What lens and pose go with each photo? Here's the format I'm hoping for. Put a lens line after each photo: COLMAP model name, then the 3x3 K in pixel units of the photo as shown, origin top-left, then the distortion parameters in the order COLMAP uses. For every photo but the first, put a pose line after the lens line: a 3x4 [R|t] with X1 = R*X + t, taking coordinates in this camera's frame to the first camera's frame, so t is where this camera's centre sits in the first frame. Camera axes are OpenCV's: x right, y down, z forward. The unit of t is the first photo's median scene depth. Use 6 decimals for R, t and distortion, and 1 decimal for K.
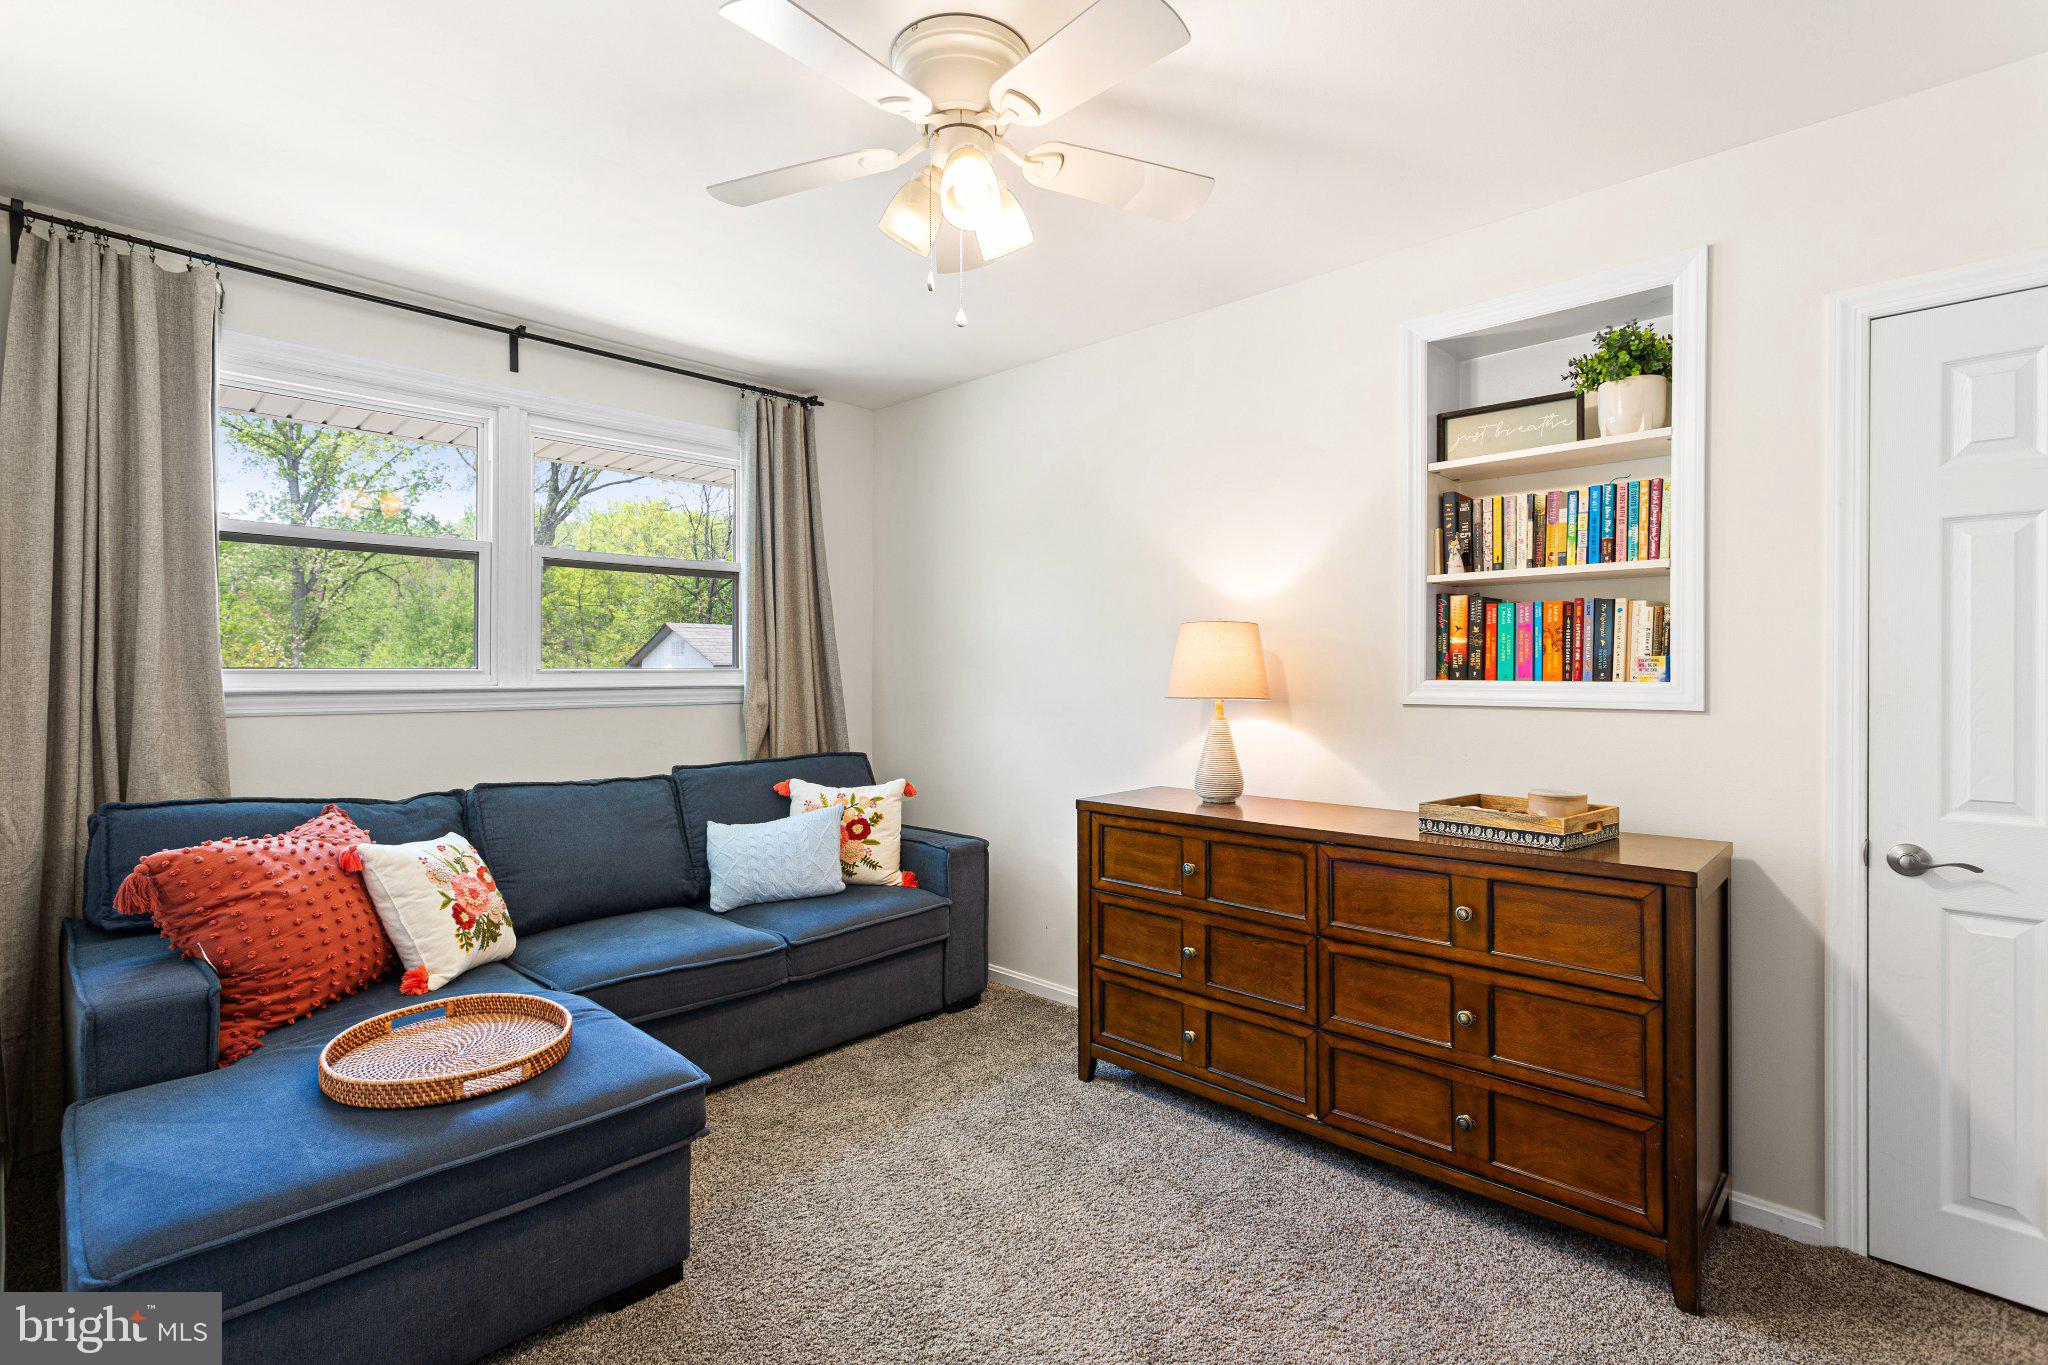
lens RADIAL K [[971.0, 0, 1021.8], [0, 971.0, 680.1], [0, 0, 1]] dist [0.001363, 0.000803]
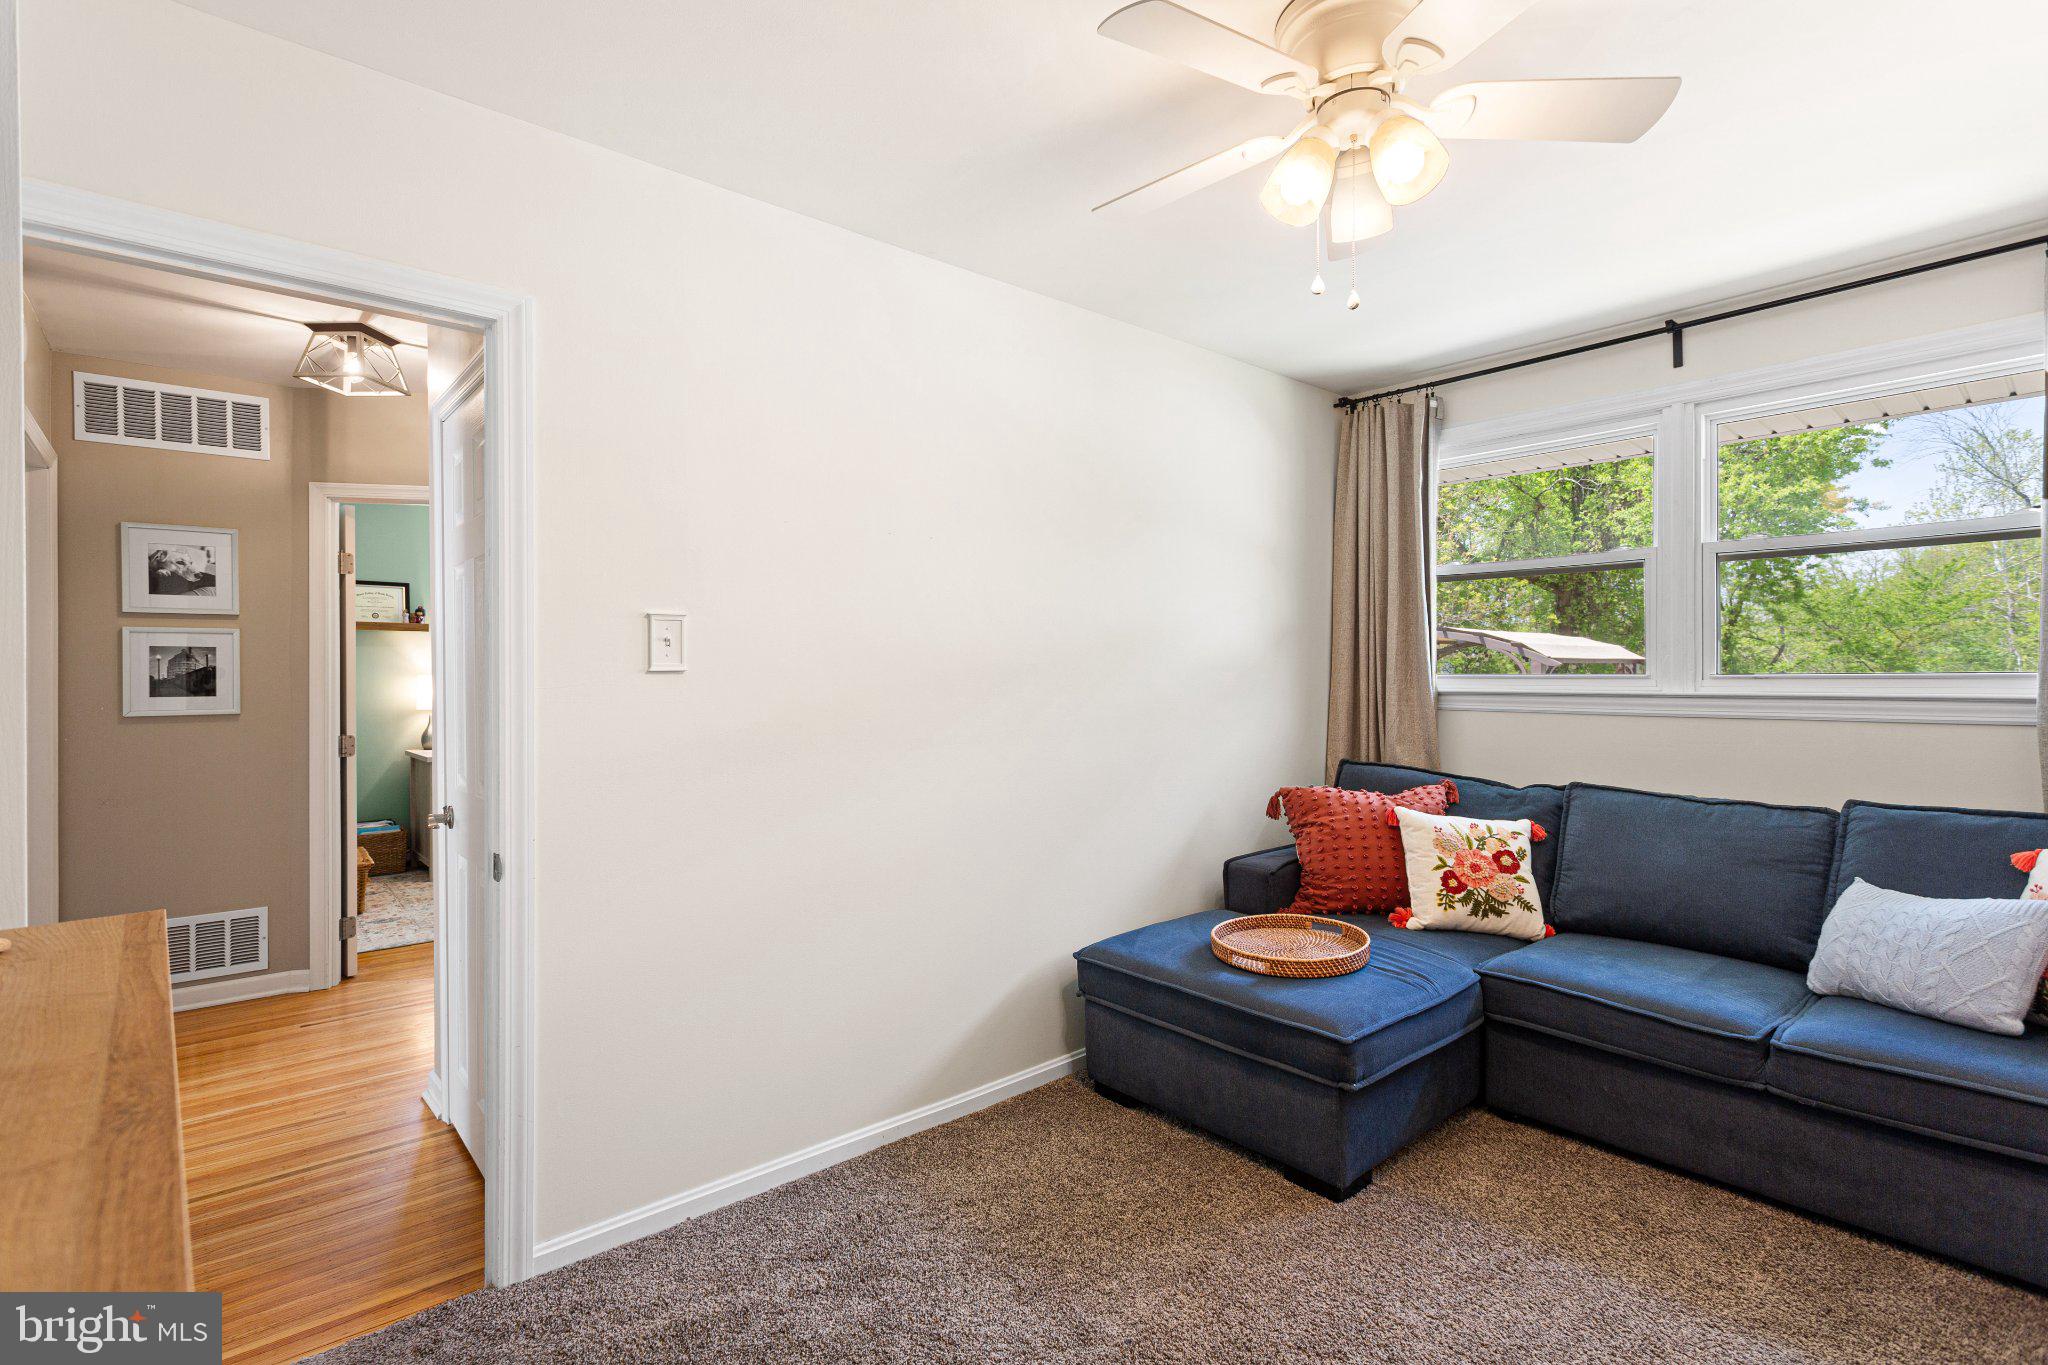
lens RADIAL K [[971.0, 0, 1017.9], [0, 971.0, 682.3], [0, 0, 1]] dist [0.001363, 0.000803]
pose [[-0.111683, 0.008700, -0.993706, 0.677247], [-0.004891, 0.999945, 0.009305, -0.012380], [0.993732, 0.005900, -0.111635, 0.598991]]
